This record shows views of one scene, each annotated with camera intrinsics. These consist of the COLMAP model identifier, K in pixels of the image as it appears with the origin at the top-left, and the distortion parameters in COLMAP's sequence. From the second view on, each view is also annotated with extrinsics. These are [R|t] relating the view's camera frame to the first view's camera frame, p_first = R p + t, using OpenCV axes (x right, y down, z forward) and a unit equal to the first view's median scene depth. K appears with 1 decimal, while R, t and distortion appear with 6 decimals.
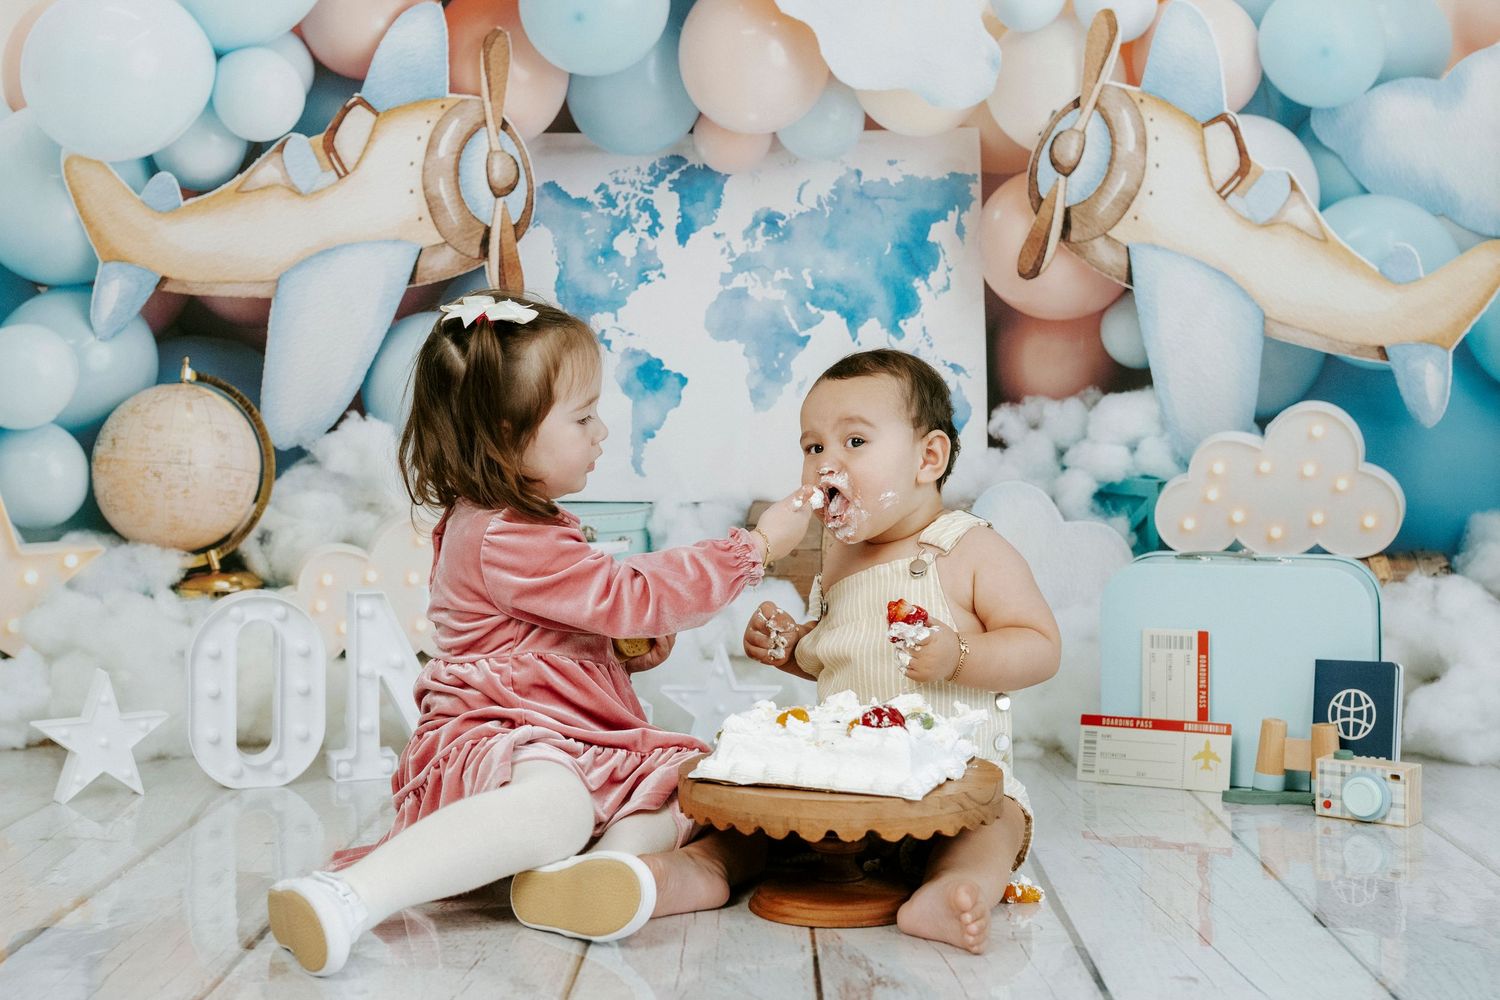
lens RADIAL K [[1973.4, 0, 744.3], [0, 1973.4, 414.3], [0, 0, 1]] dist [-0.013500, -0.007491]
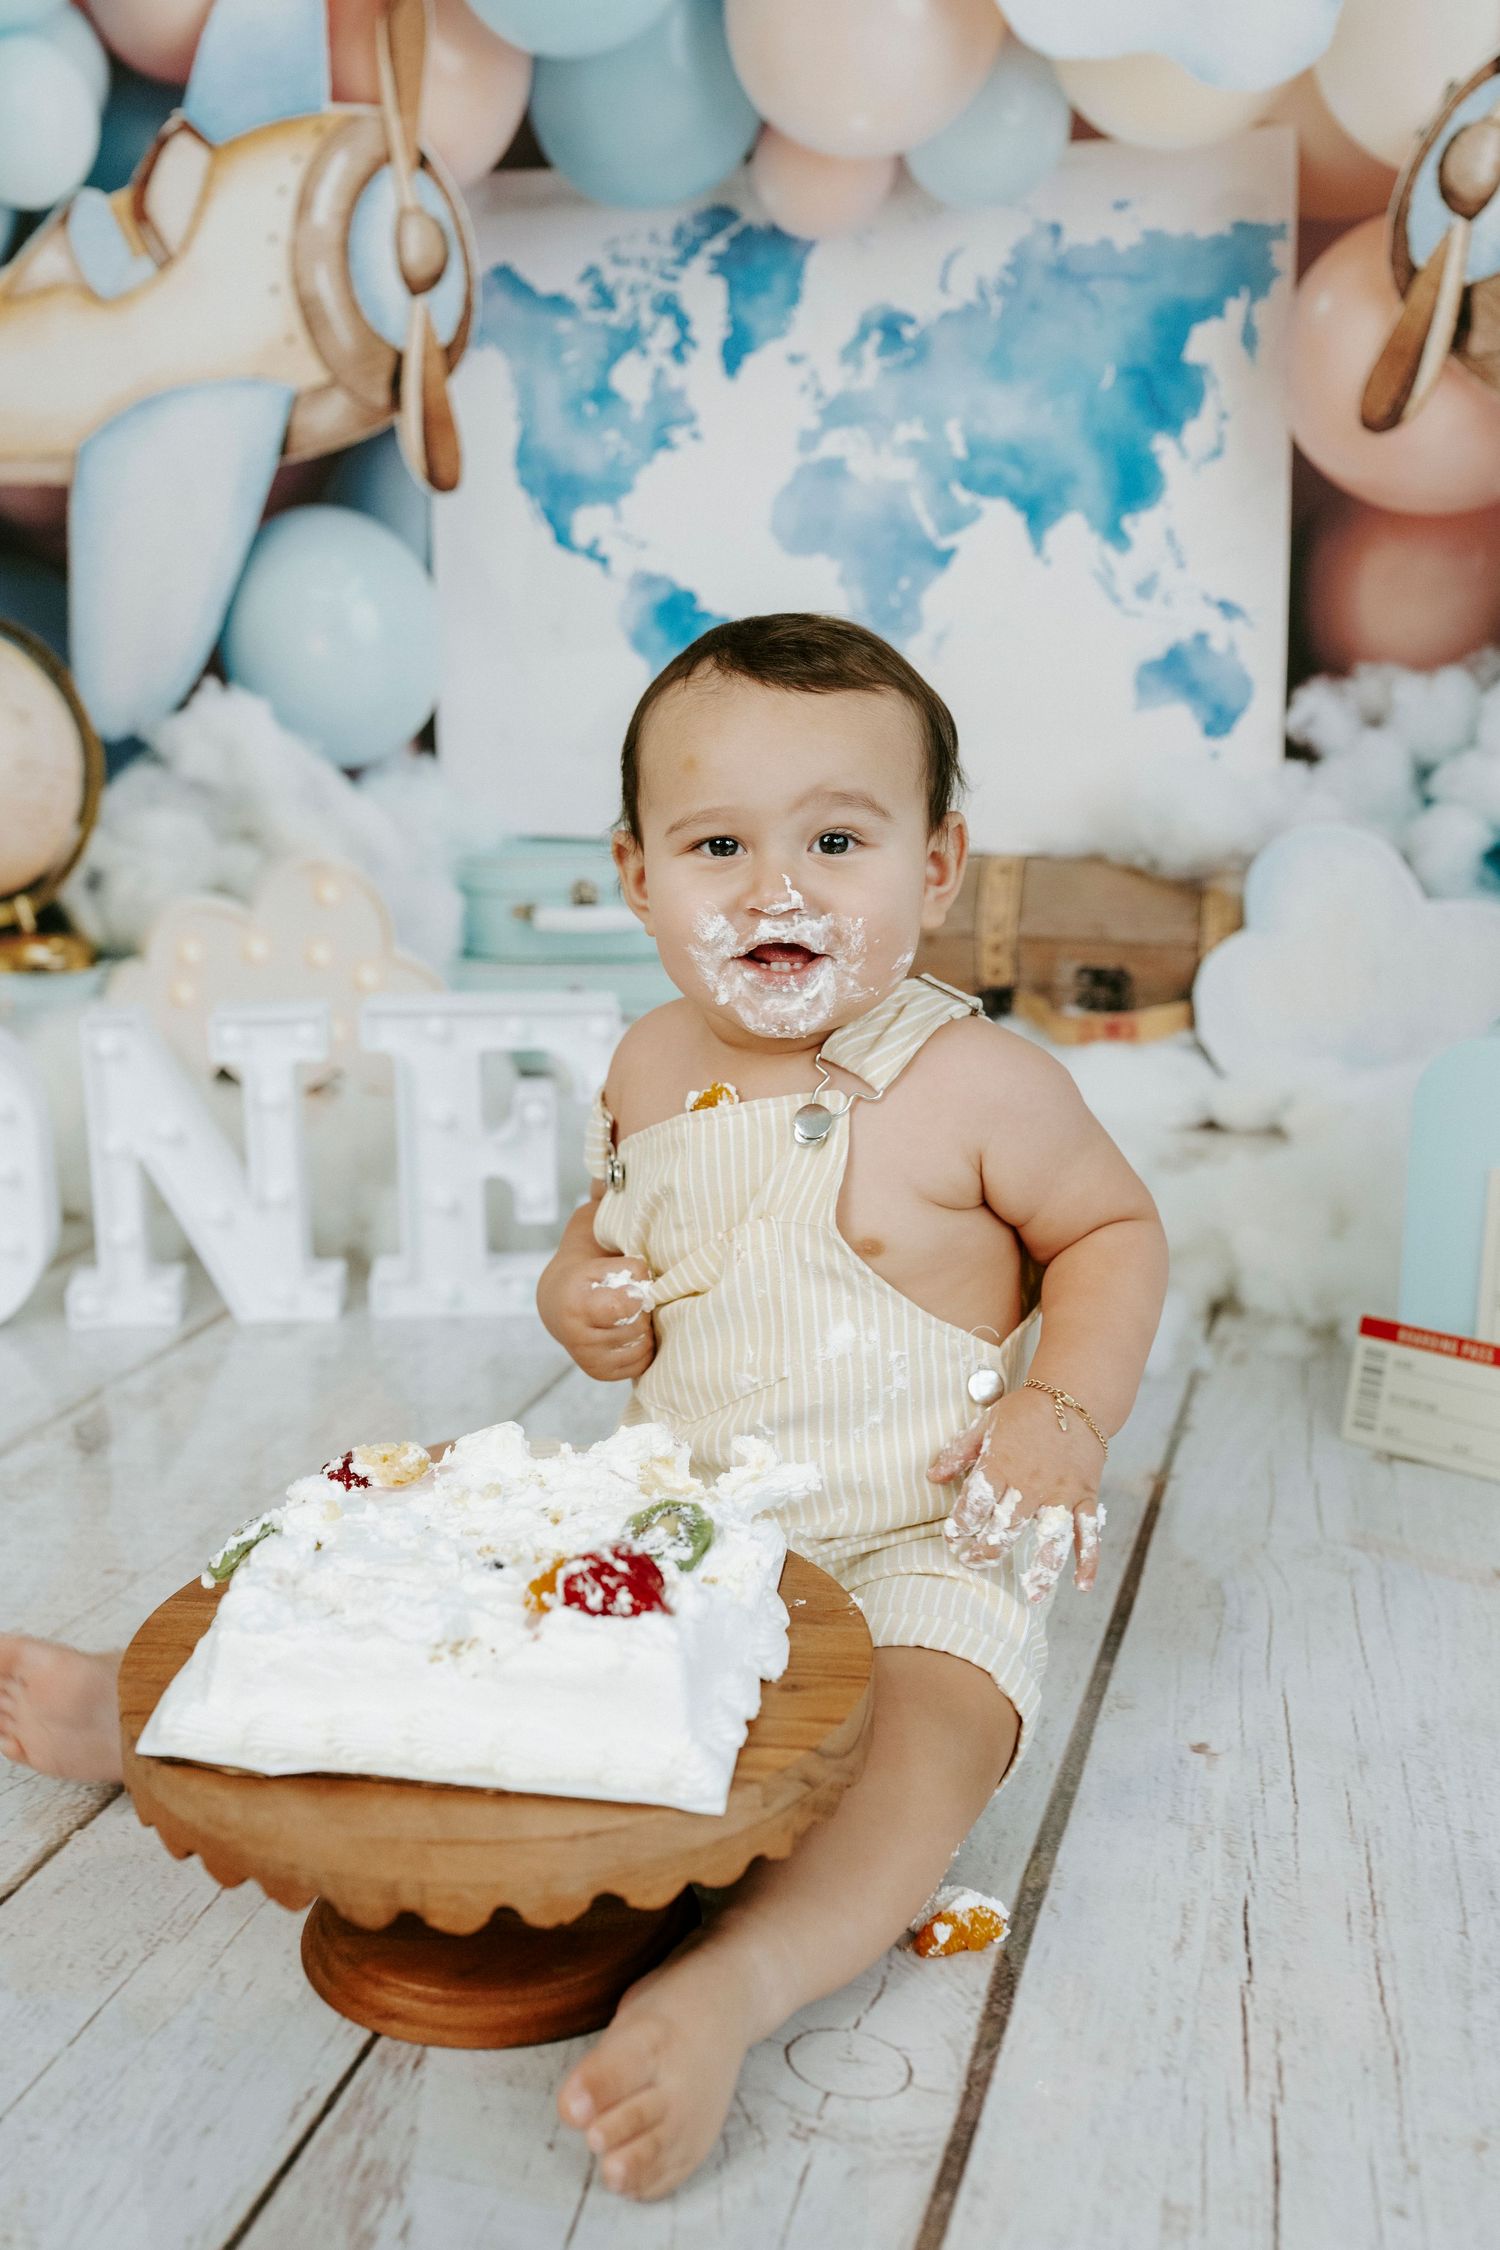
lens RADIAL K [[2319.2, 0, 758.5], [0, 2319.2, 1077.8], [0, 0, 1]] dist [-0.003483, 0.009209]
pose [[0.969896, 0.051409, -0.238032, 0.139416], [0.000327, 0.977188, 0.212378, -0.032559], [0.243520, -0.206062, 0.947753, 0.350492]]
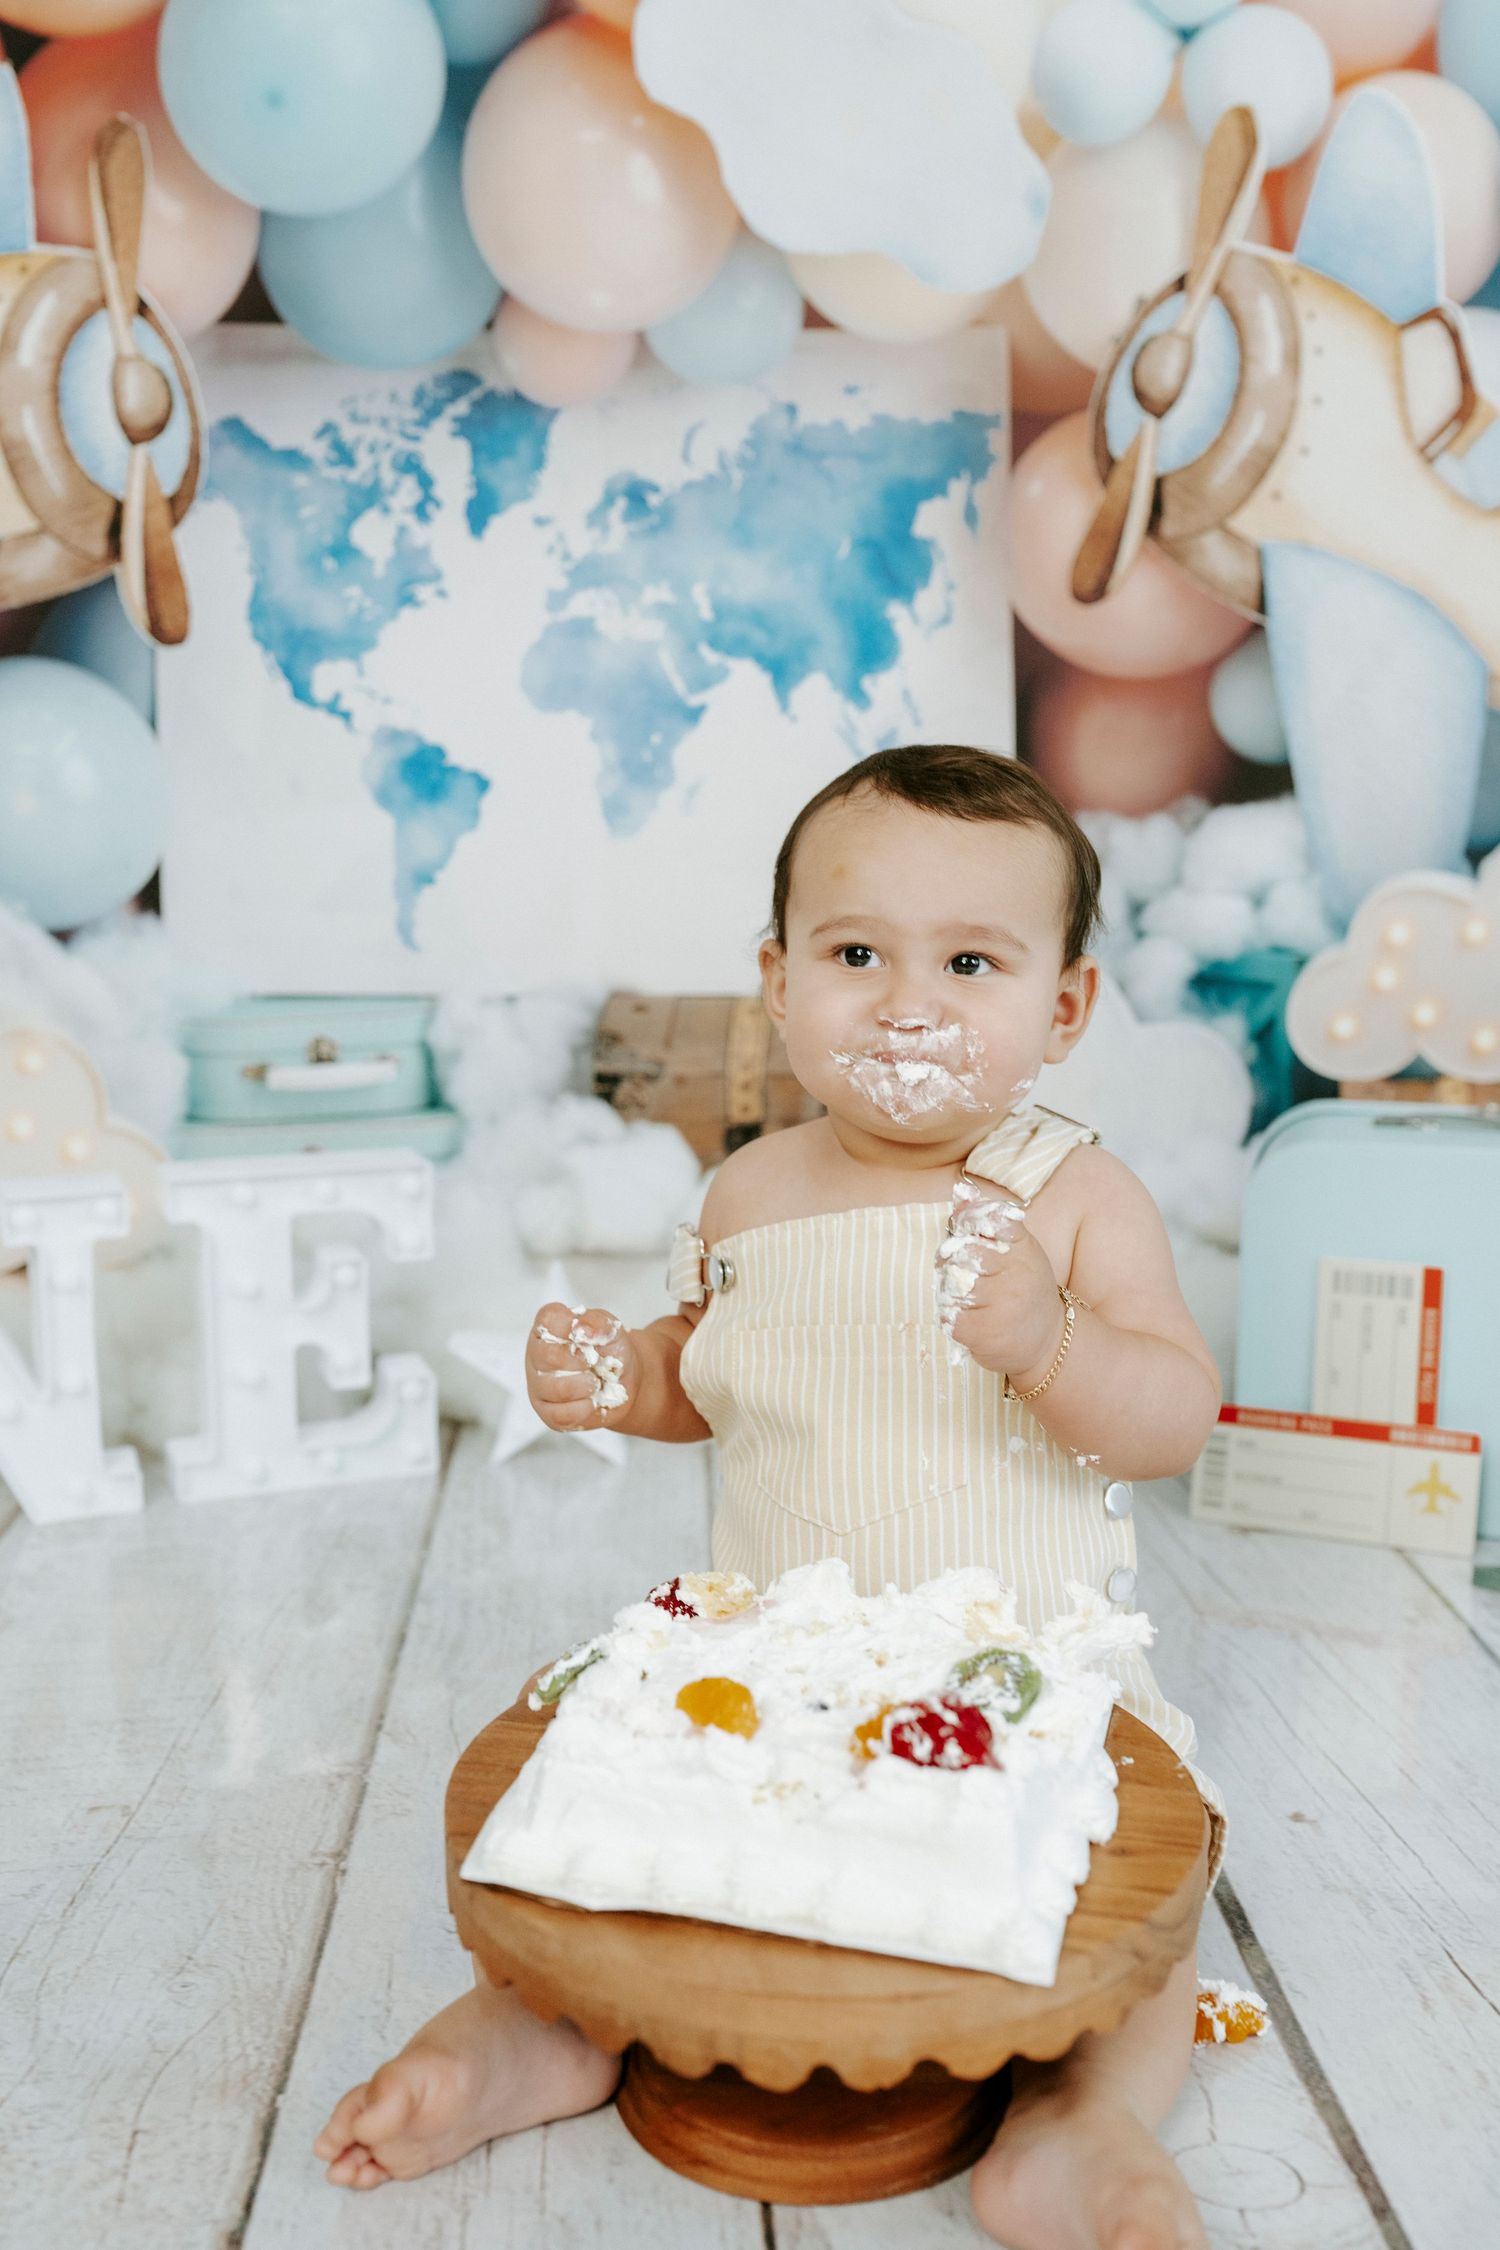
lens RADIAL K [[2208.4, 0, 768.8], [0, 2208.4, 1103.4], [0, 0, 1]] dist [0.003050, 0.003666]
pose [[0.996928, -0.011164, 0.077530, 0.000597], [-0.001558, 0.986769, 0.162123, -0.029528], [-0.078314, -0.161746, 0.983720, 0.354187]]
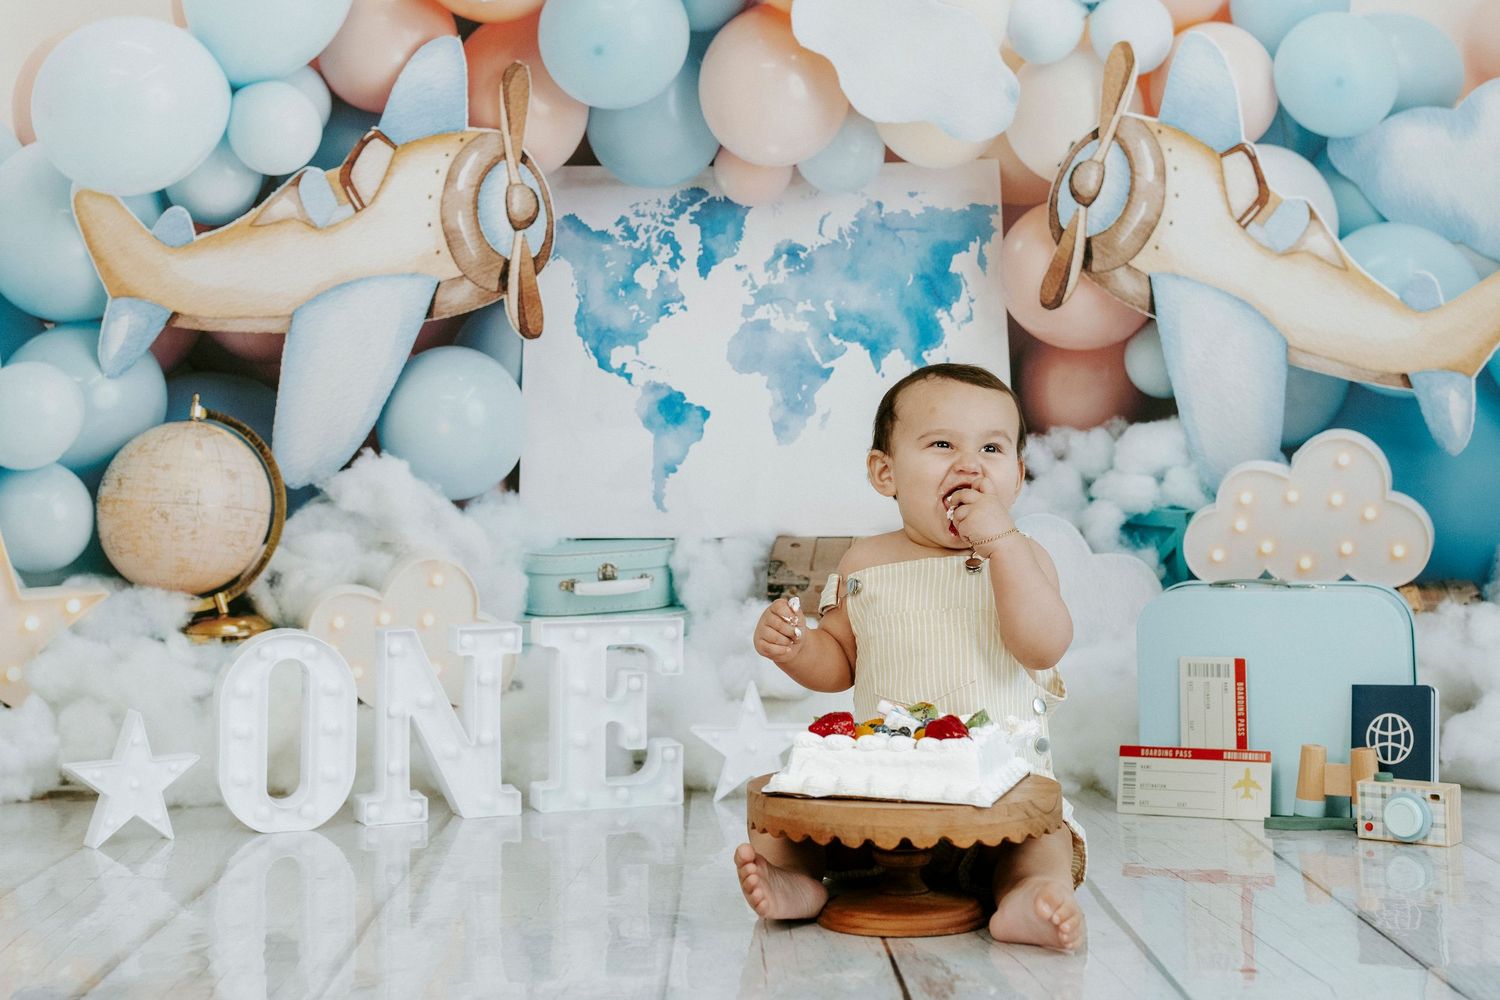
lens RADIAL K [[2234.0, 0, 755.2], [0, 2234.0, 262.1], [0, 0, 1]] dist [0.022646, -0.165185]
pose [[0.999391, -0.005674, 0.034418, -0.044178], [0.008719, 0.995996, -0.088971, 0.006941], [-0.033775, 0.089217, 0.995439, -0.121566]]
